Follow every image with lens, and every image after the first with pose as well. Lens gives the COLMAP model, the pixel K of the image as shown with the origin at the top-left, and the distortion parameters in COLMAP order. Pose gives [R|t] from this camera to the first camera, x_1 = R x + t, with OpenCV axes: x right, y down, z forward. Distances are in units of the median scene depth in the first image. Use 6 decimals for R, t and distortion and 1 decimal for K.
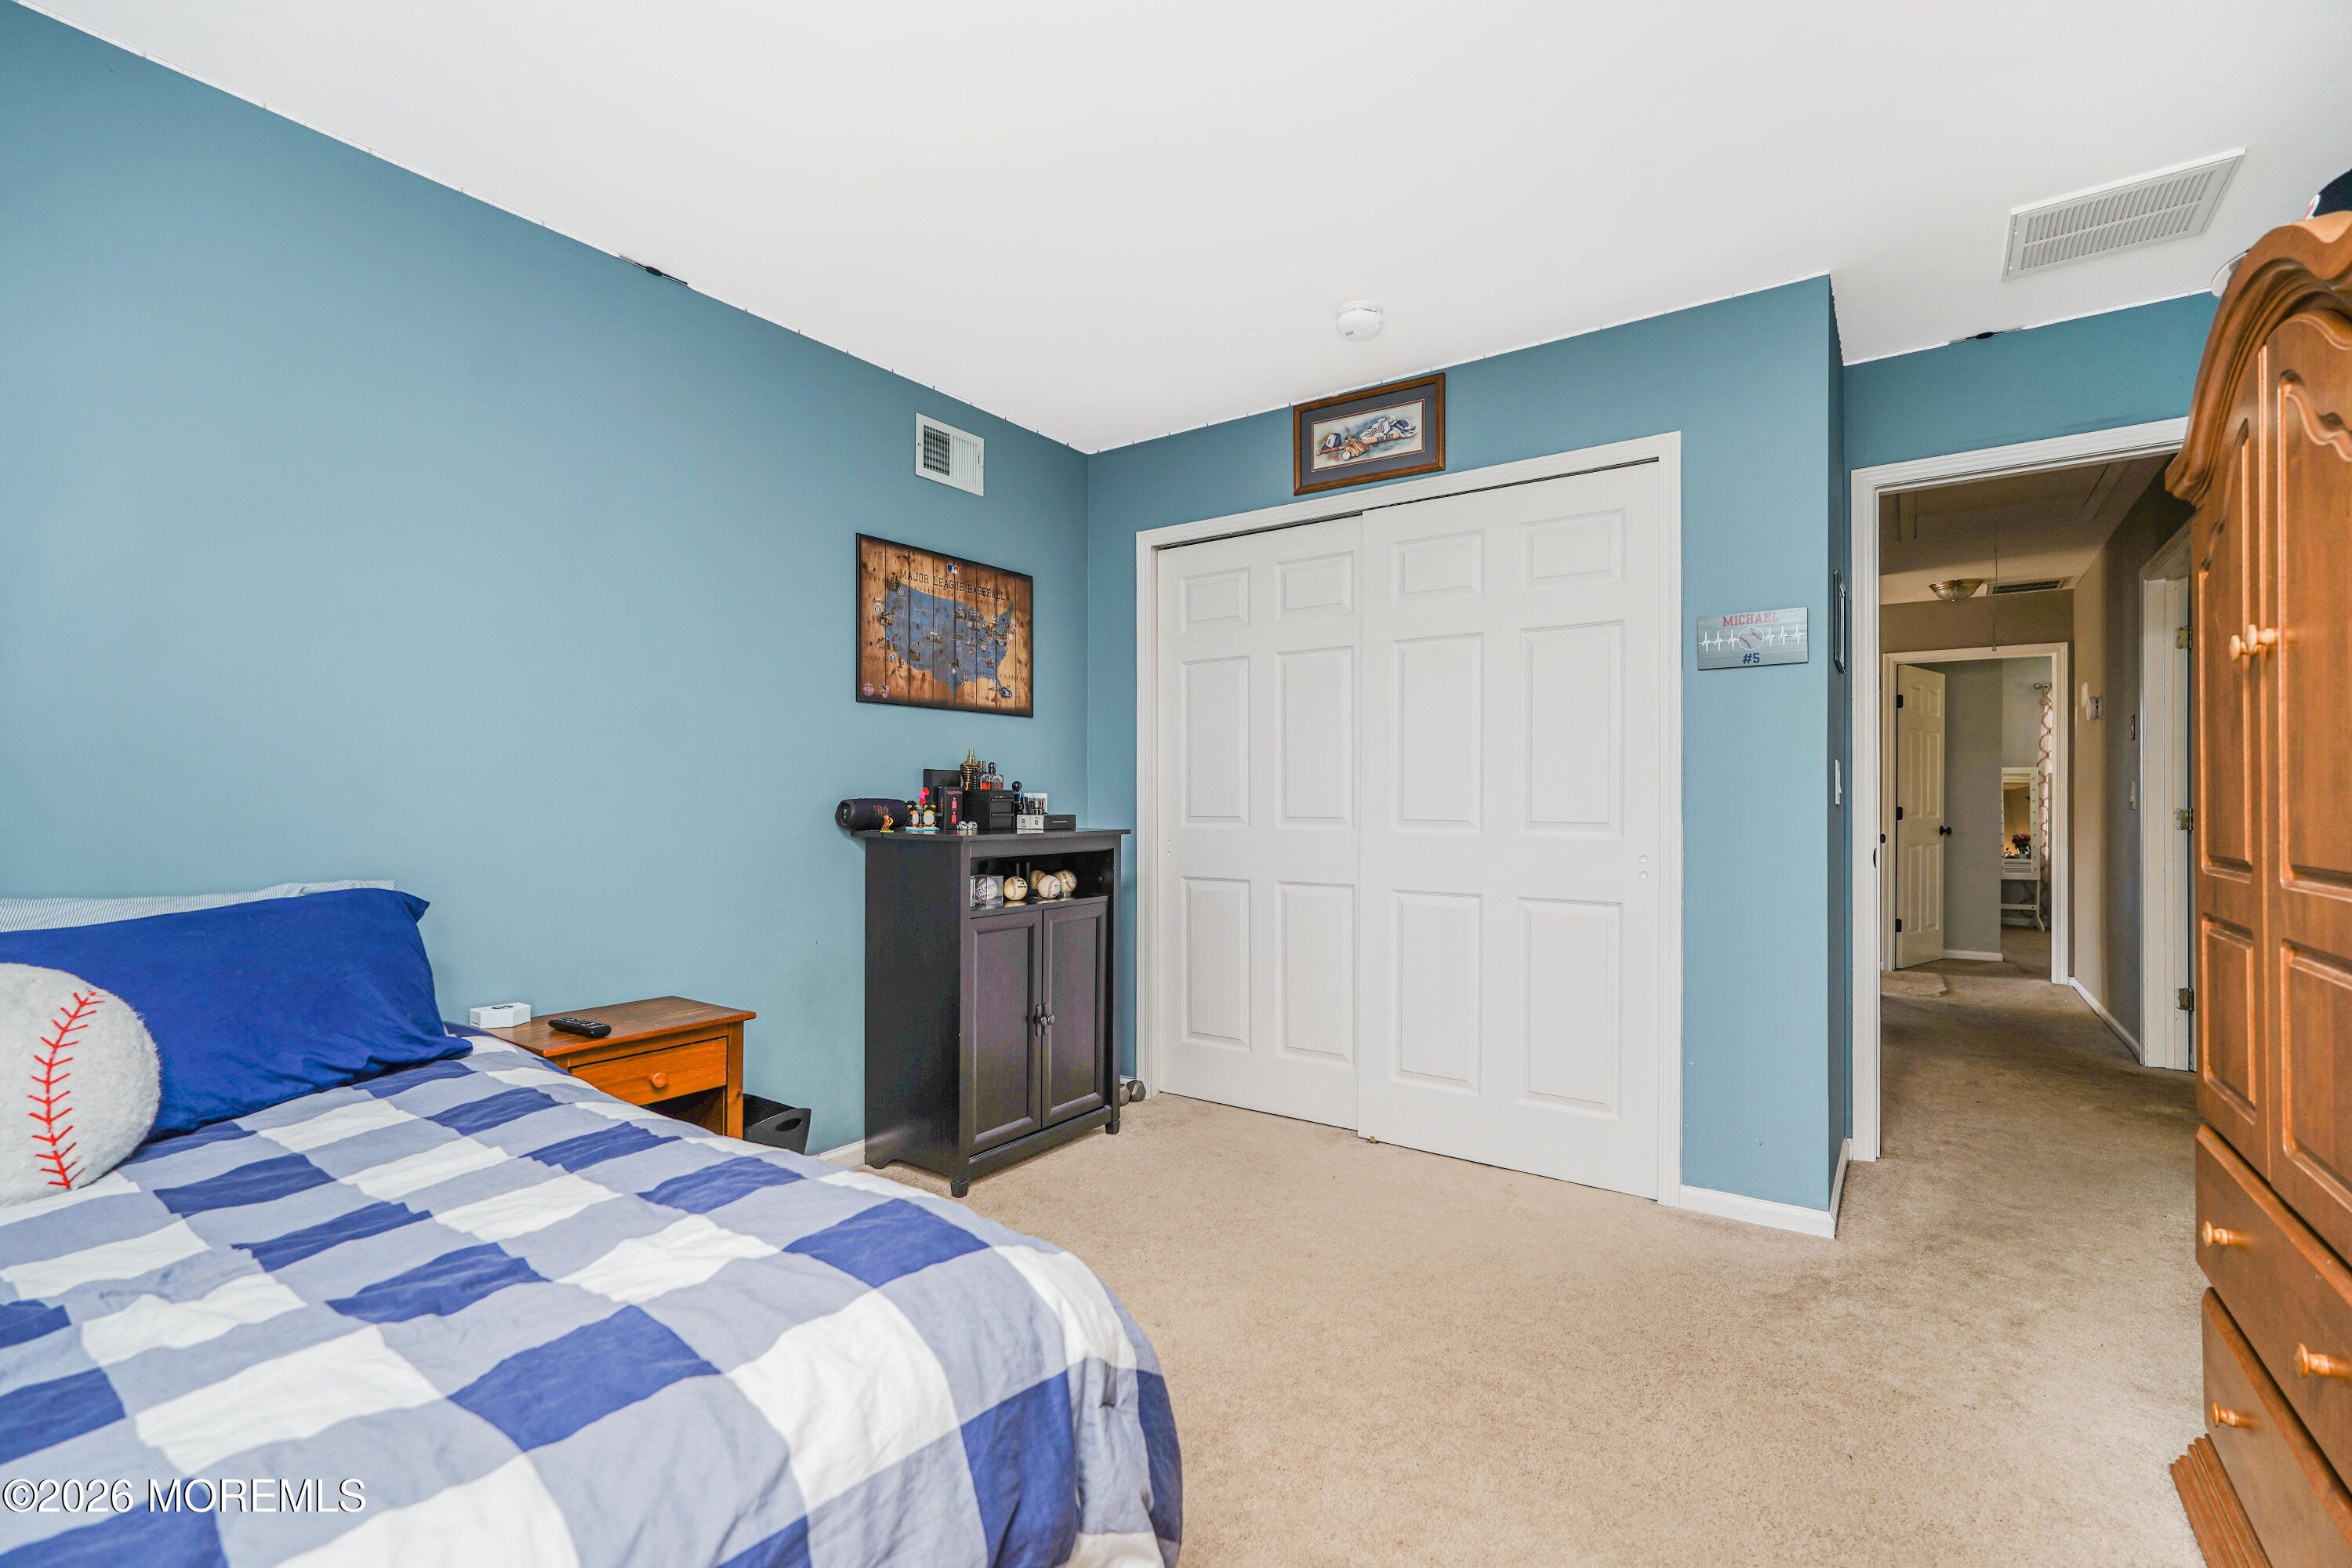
lens RADIAL K [[1042.7, 0, 1177.3], [0, 1042.7, 791.9], [0, 0, 1]] dist [-0.006310, 0.003509]
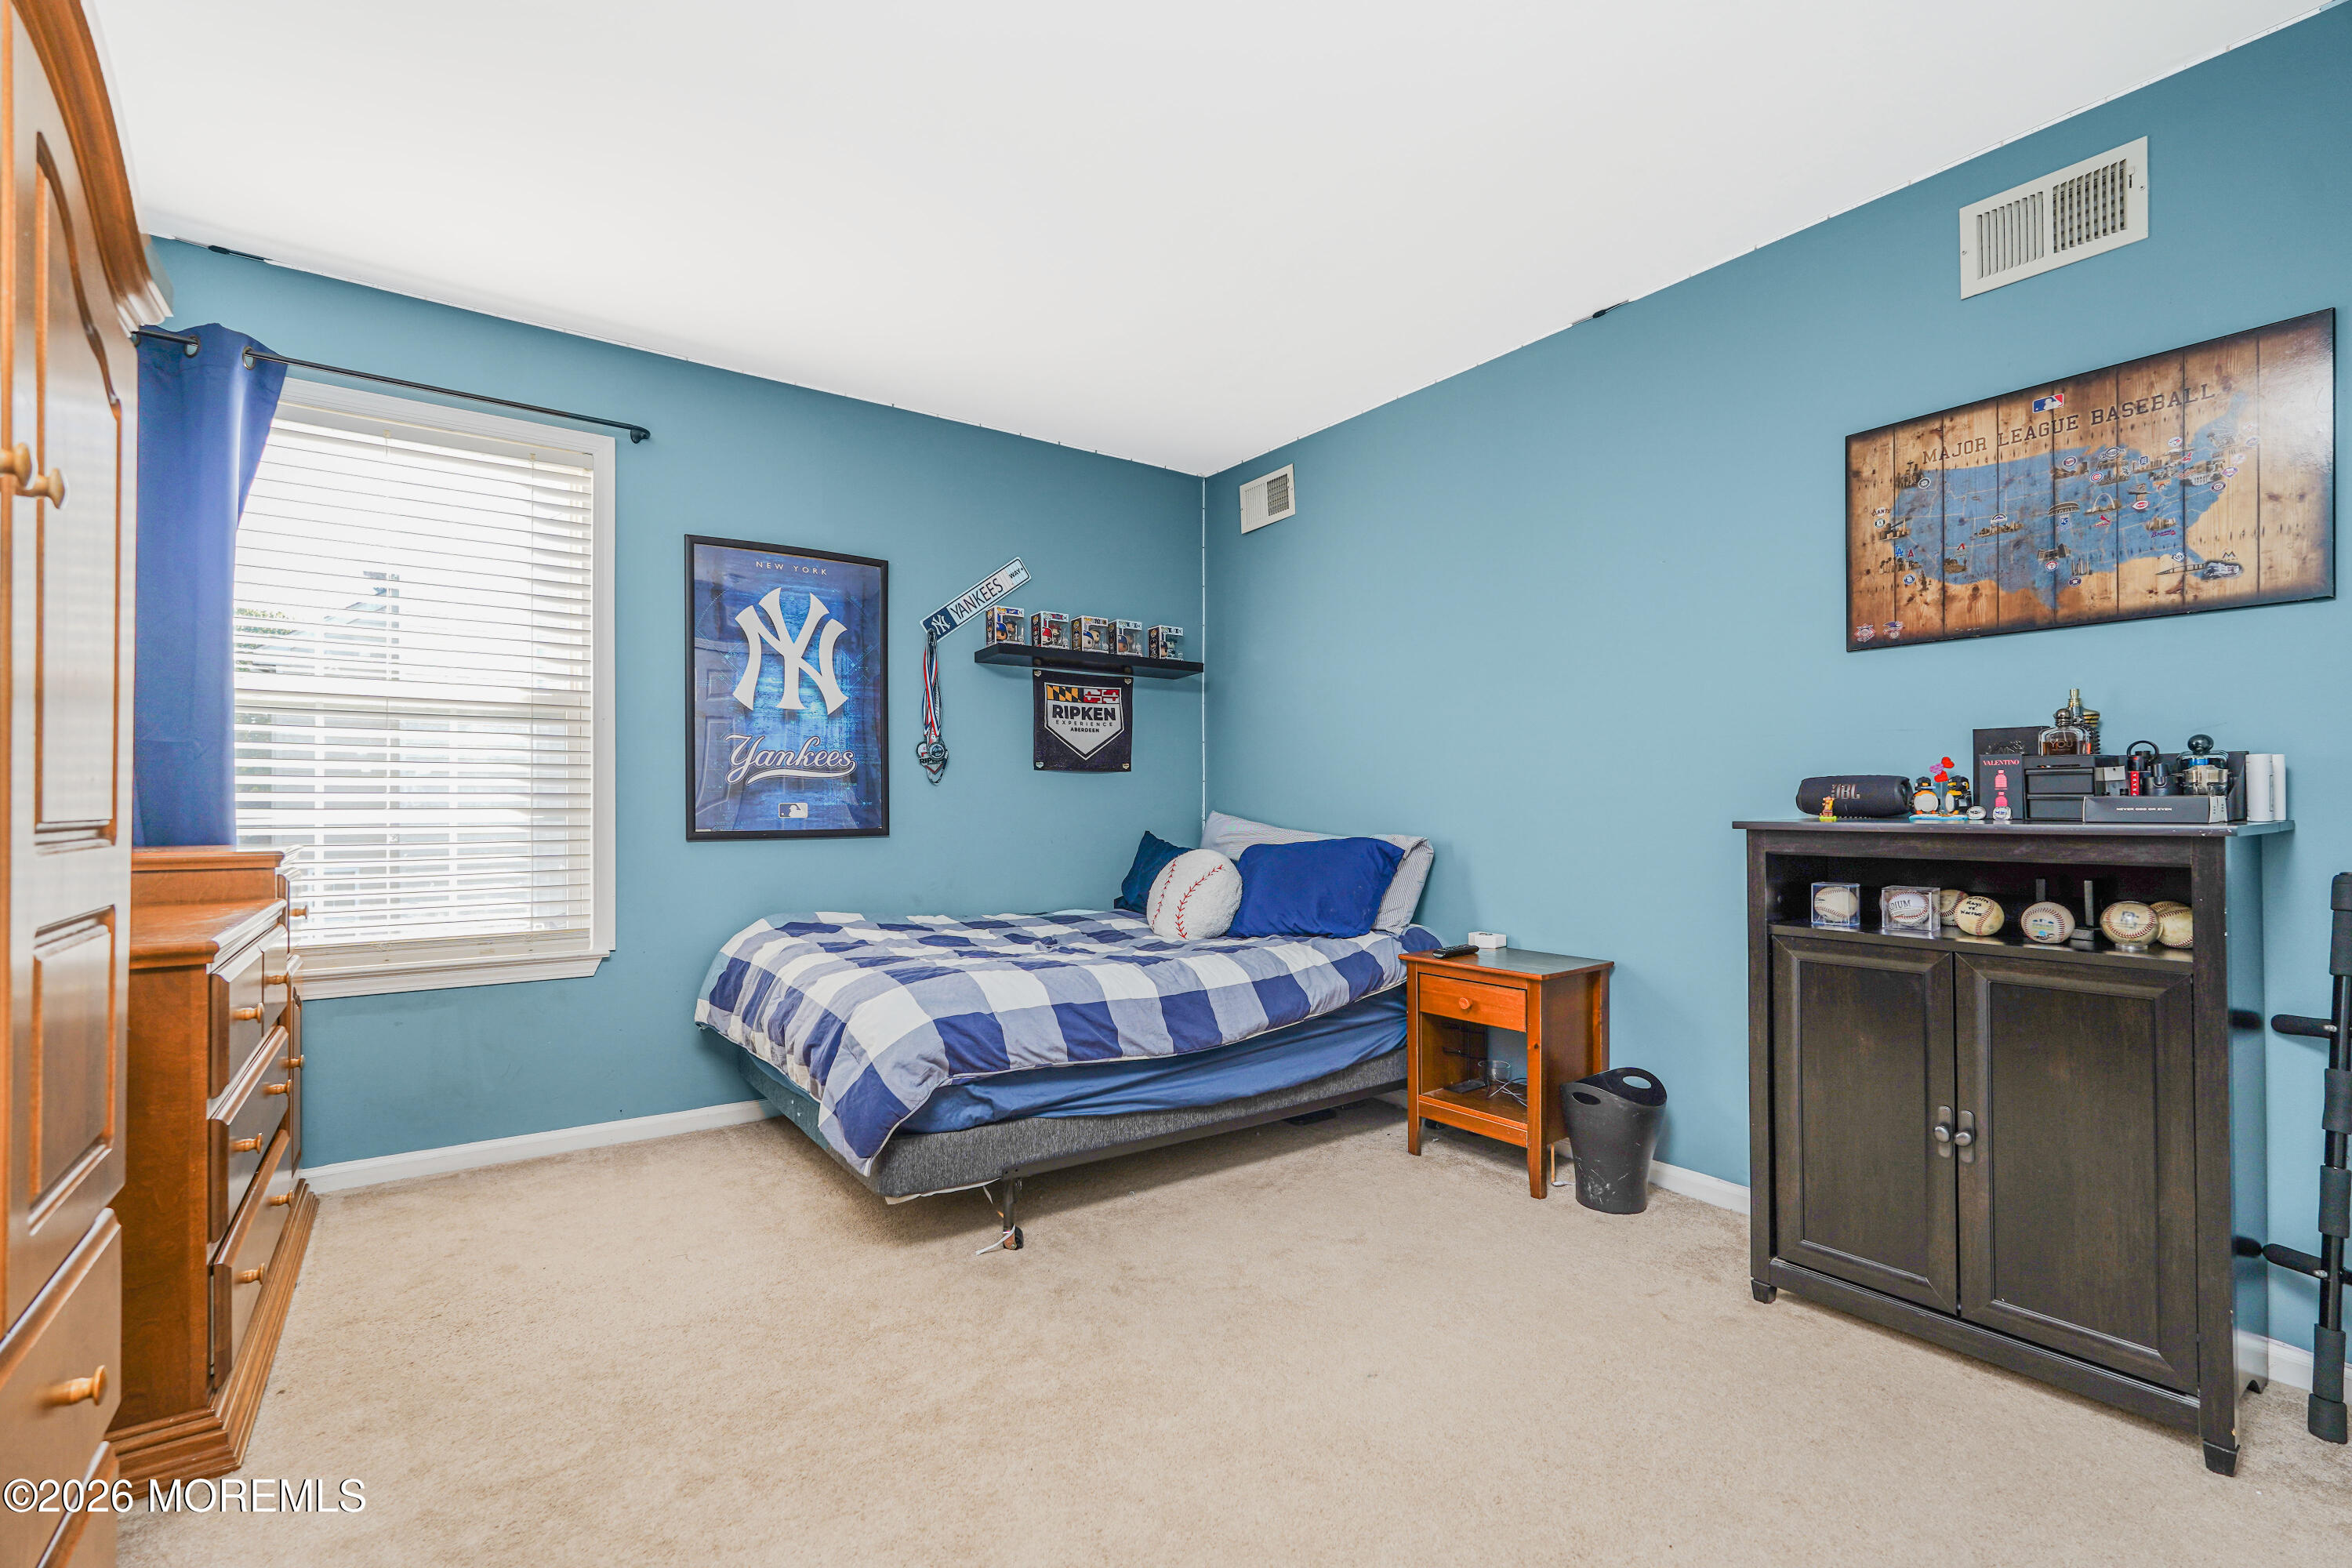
lens RADIAL K [[1042.7, 0, 1178.5], [0, 1042.7, 793.4], [0, 0, 1]] dist [-0.006310, 0.003509]
pose [[-0.320557, -0.012622, -0.947145, 0.563150], [0.008008, 0.999839, -0.016035, 0.026439], [0.947195, -0.012725, -0.320405, 0.738108]]
